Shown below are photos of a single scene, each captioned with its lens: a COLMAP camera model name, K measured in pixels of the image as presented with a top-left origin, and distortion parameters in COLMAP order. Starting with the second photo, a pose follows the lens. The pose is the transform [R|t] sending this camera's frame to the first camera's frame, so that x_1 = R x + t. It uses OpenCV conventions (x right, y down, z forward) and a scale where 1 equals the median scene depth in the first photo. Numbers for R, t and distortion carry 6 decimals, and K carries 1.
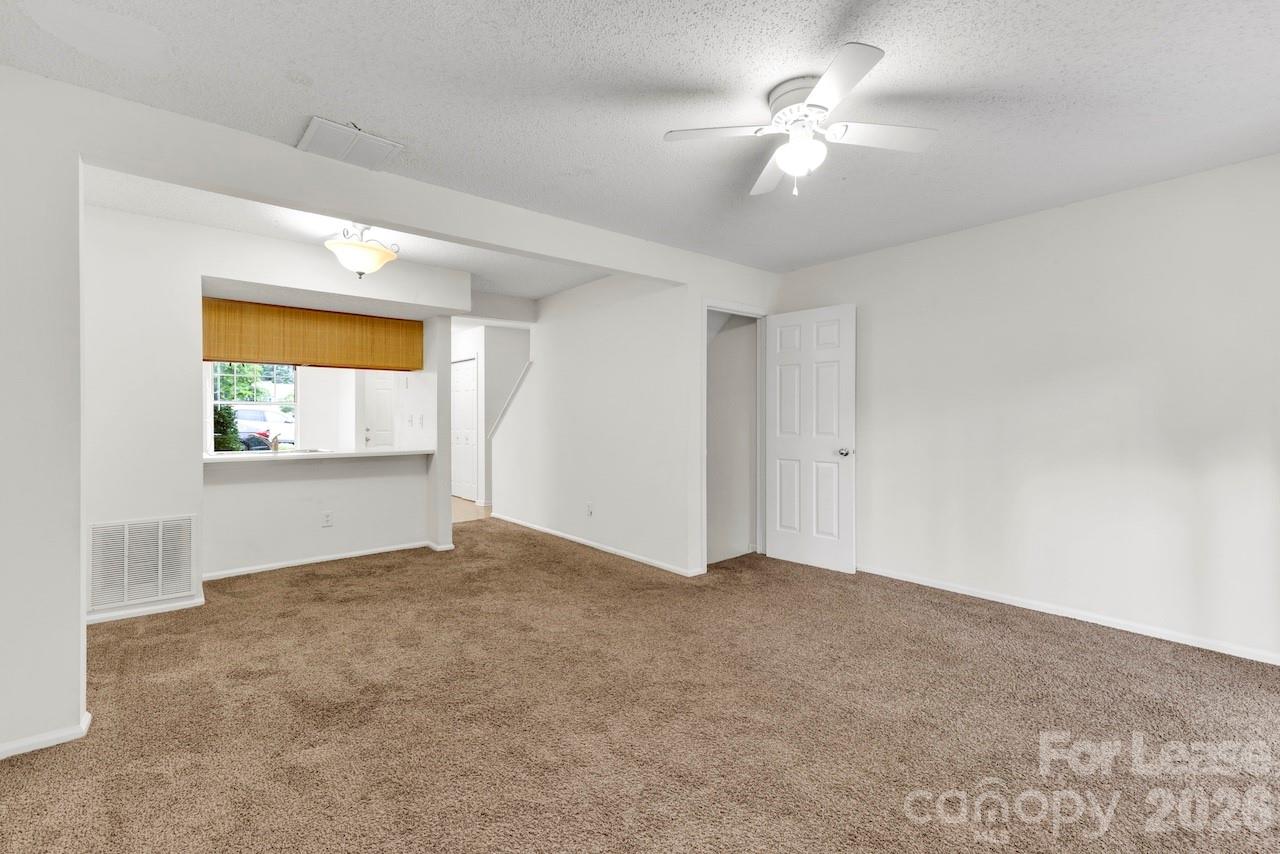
lens RADIAL K [[575.6, 0, 638.9], [0, 575.6, 422.0], [0, 0, 1]] dist [0.002813, 0.000244]
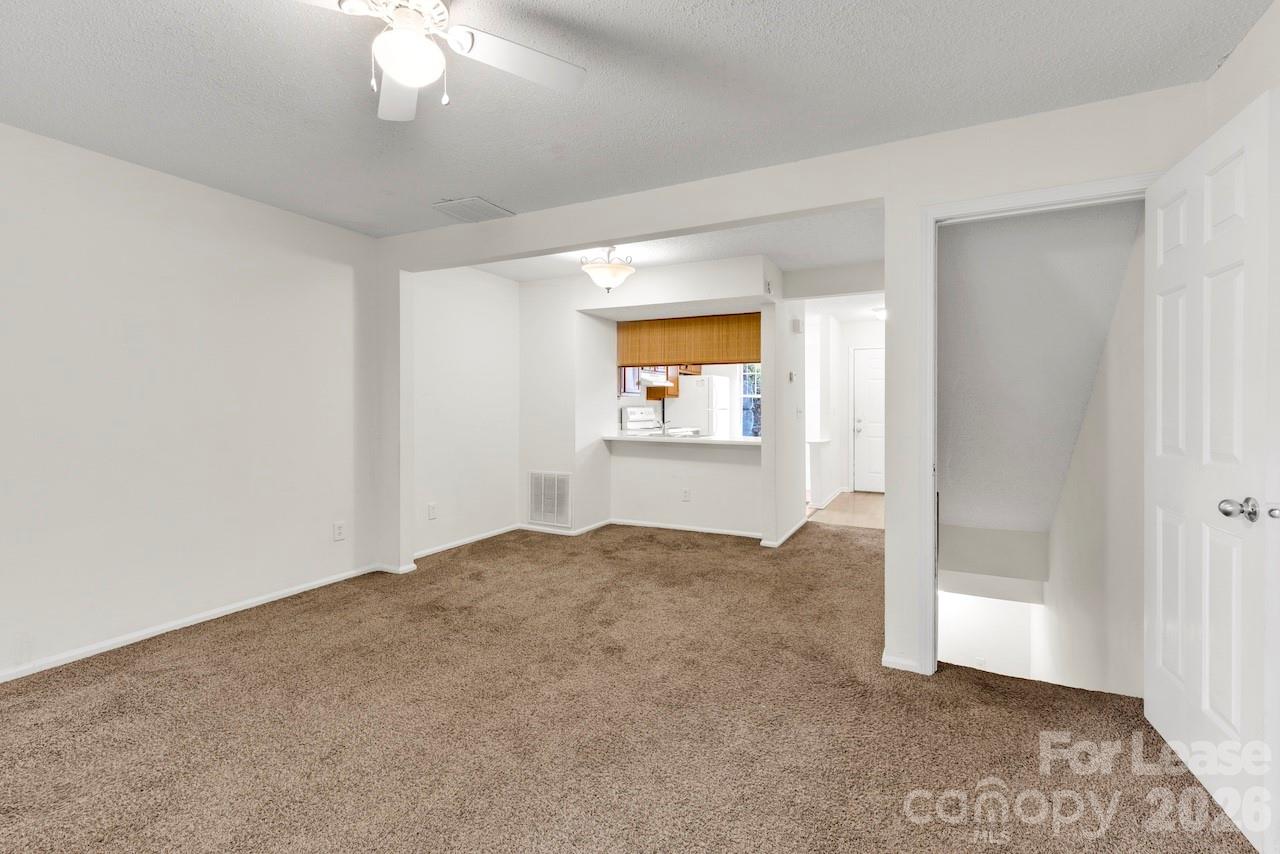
lens RADIAL K [[575.6, 0, 639.2], [0, 575.6, 413.2], [0, 0, 1]] dist [0.002813, 0.000244]
pose [[0.381121, 0.013074, -0.924433, 0.620861], [-0.013221, 0.999875, 0.008691, -0.007968], [0.924430, 0.008910, 0.381247, 0.570208]]
